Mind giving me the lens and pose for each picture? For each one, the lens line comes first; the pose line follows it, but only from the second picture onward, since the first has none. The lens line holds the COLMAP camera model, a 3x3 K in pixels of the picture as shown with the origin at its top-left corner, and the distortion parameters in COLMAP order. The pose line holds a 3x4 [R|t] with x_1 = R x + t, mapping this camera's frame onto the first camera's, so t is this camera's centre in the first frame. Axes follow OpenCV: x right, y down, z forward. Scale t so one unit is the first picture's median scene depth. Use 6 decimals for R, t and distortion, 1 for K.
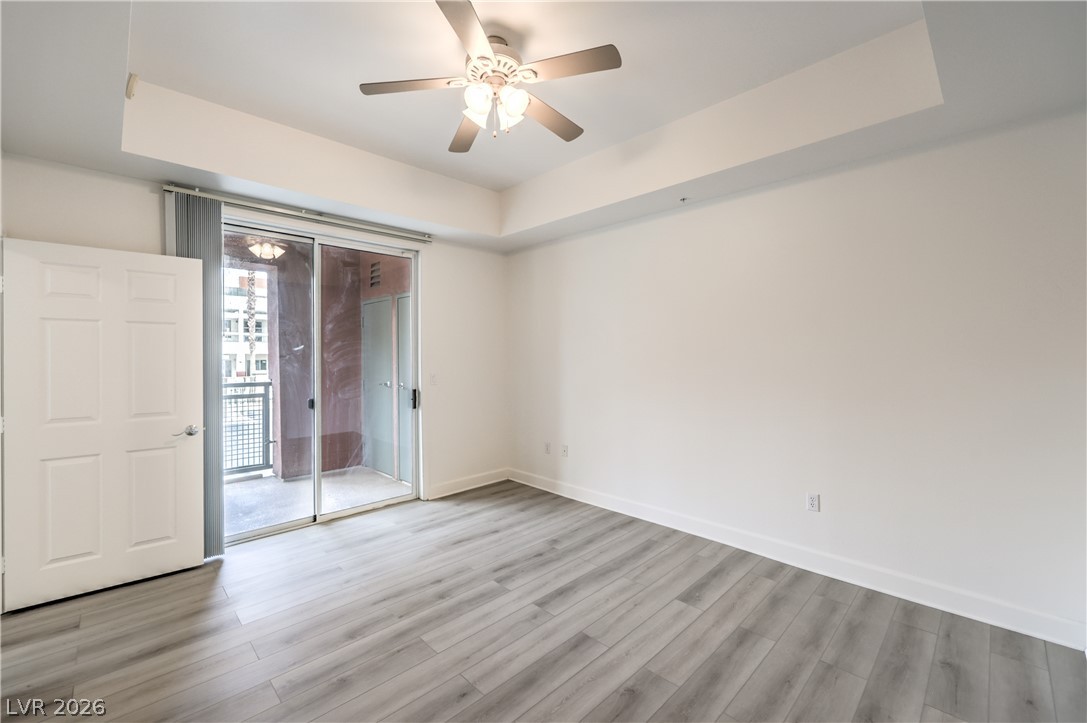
lens RADIAL K [[444.5, 0, 542.0], [0, 444.5, 350.3], [0, 0, 1]] dist [-0.000366, -0.000038]
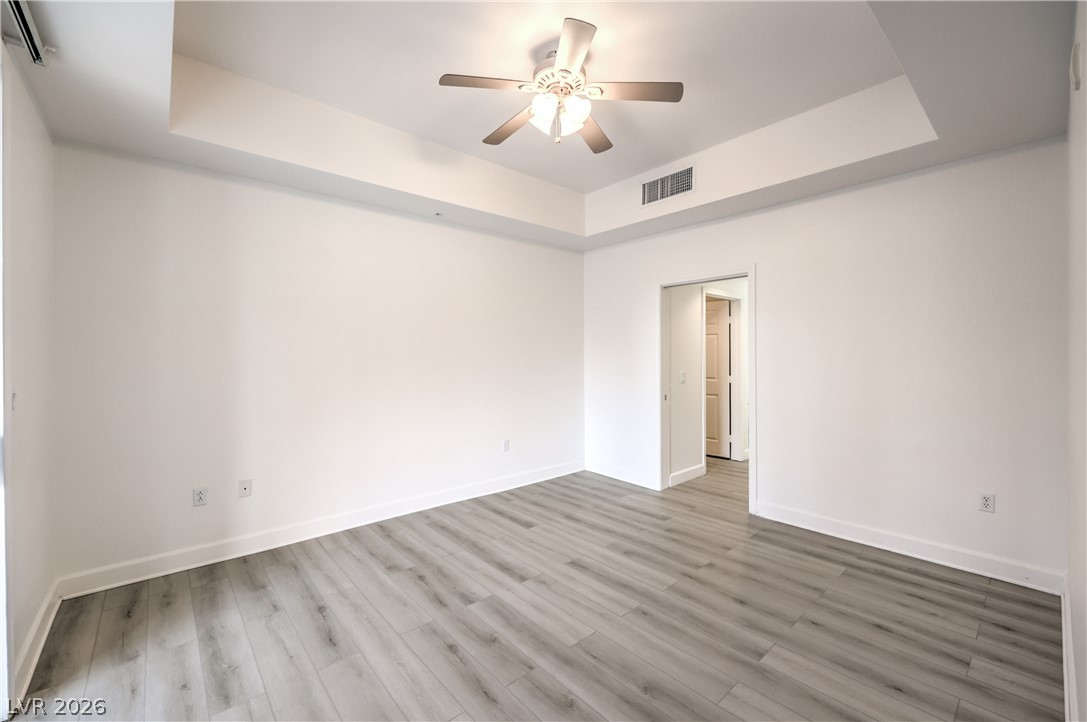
lens RADIAL K [[444.5, 0, 542.0], [0, 444.5, 349.8], [0, 0, 1]] dist [-0.000366, -0.000038]
pose [[0.060811, 0.021581, 0.997916, -0.958792], [-0.003940, 0.999764, -0.021381, 0.040893], [-0.998142, -0.002632, 0.060881, 0.796511]]
